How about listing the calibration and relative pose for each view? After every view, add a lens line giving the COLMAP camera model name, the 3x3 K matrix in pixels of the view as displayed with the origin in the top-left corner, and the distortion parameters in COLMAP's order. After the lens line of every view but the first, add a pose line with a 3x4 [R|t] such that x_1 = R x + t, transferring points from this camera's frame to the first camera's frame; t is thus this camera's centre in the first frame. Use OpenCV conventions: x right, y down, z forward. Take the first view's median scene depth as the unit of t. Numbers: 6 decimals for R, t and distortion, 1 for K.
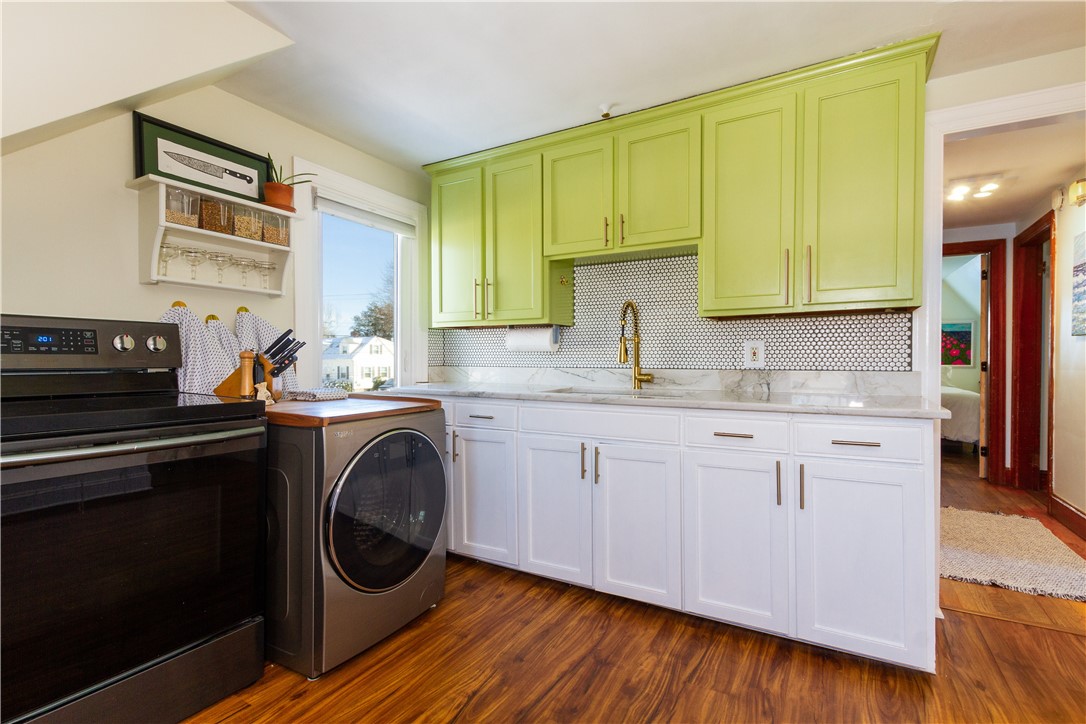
lens RADIAL K [[500.6, 0, 543.0], [0, 500.6, 362.0], [0, 0, 1]] dist [0.001222, -0.000055]
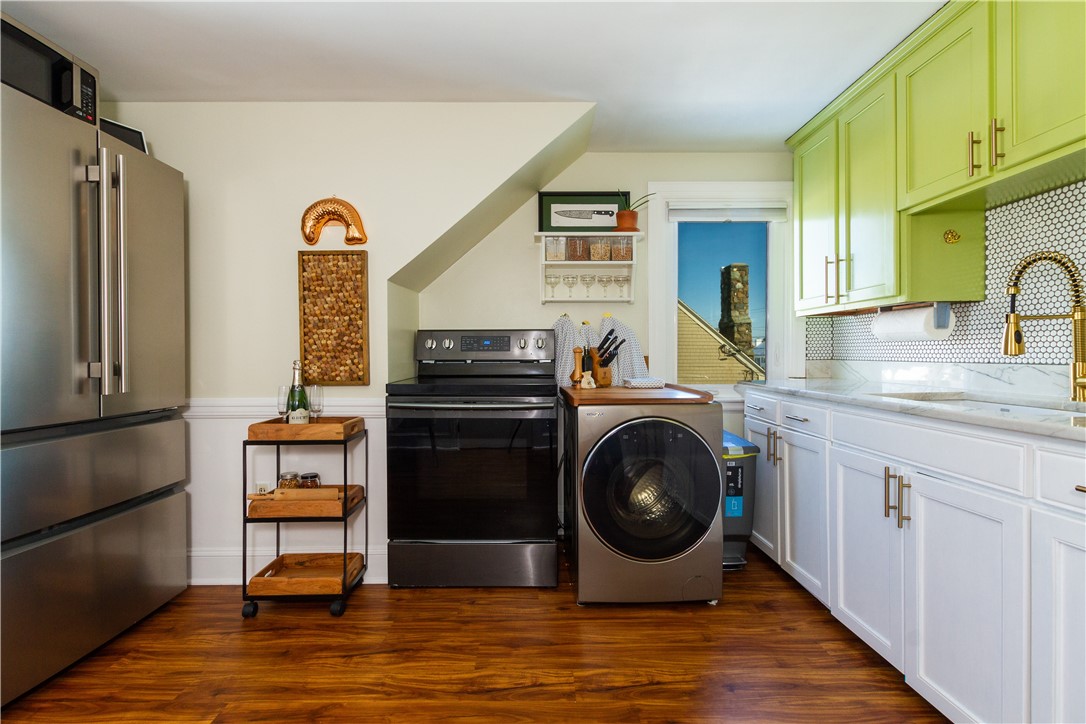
lens RADIAL K [[499.7, 0, 541.7], [0, 499.7, 357.0], [0, 0, 1]] dist [0.000573, -0.000344]
pose [[0.502754, 0.000010, -0.864430, 0.447425], [0.001212, 0.999999, 0.000716, 0.002259], [0.864429, -0.001408, 0.502753, 0.211695]]
